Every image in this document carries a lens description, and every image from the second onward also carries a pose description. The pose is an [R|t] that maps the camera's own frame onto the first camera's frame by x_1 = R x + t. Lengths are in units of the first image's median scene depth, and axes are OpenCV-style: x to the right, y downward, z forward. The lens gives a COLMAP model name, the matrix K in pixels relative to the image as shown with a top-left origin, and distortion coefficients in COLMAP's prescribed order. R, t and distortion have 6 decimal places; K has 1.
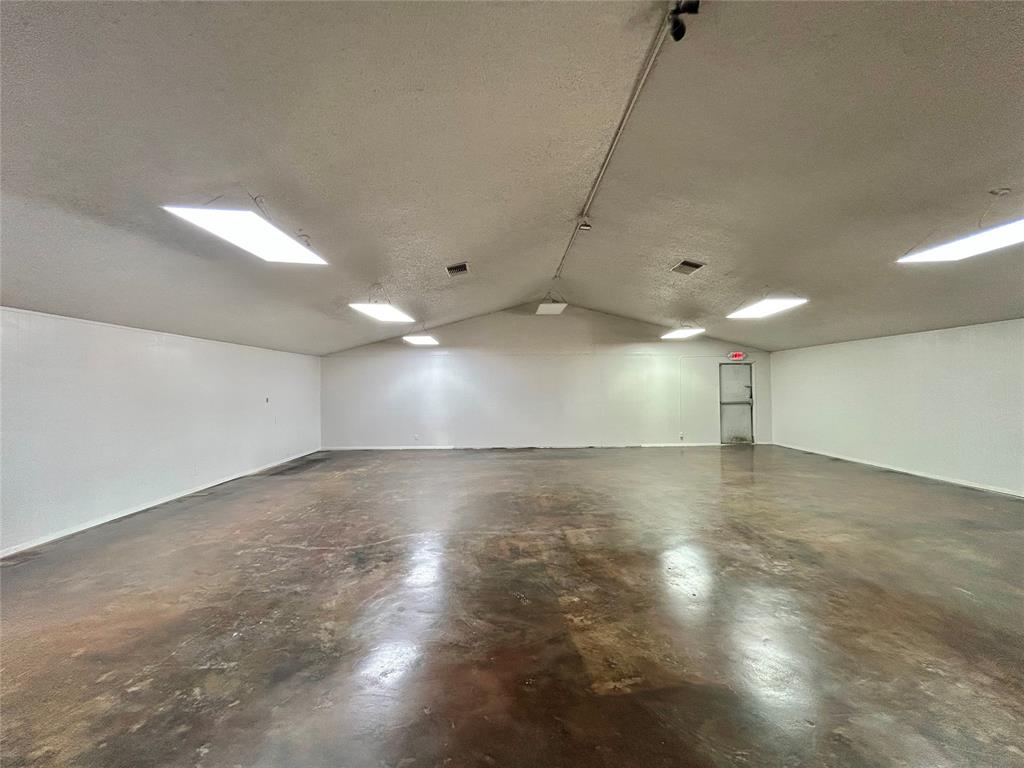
lens RADIAL K [[413.9, 0, 511.5], [0, 413.9, 380.0], [0, 0, 1]] dist [-0.000923, 0.000158]
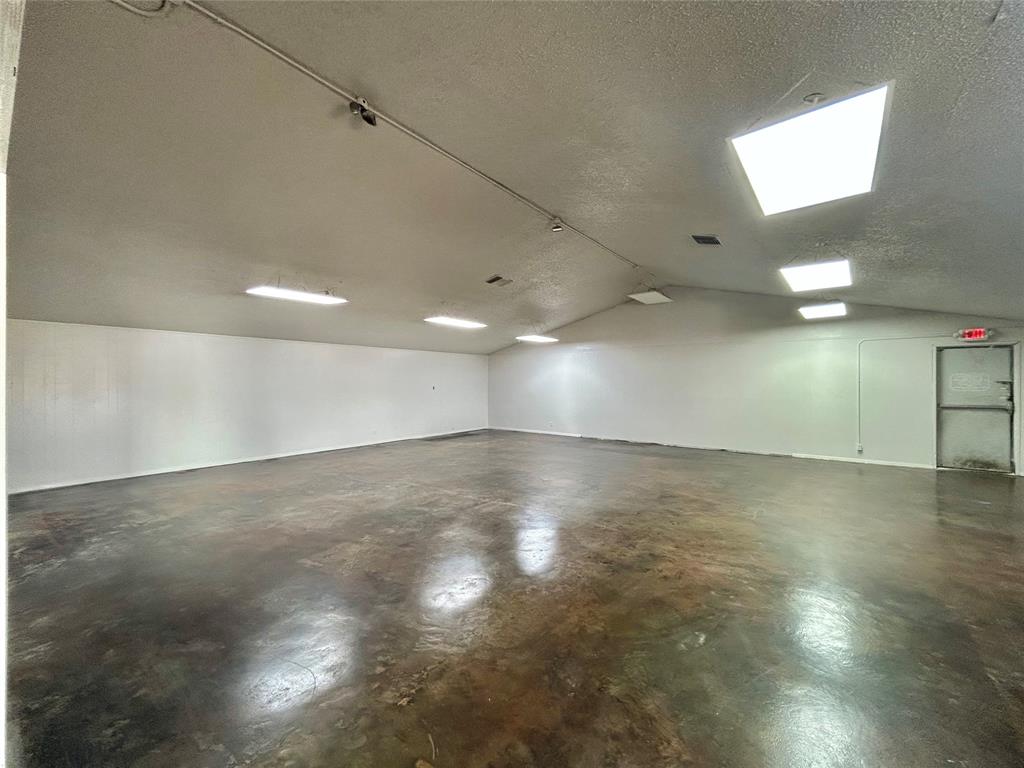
lens RADIAL K [[413.9, 0, 512.0], [0, 413.9, 384.5], [0, 0, 1]] dist [-0.000923, 0.000158]
pose [[0.783990, 0.014476, -0.620605, 0.387909], [0.003282, 0.999617, 0.027463, -0.000657], [0.620765, -0.023568, 0.783643, 0.049430]]
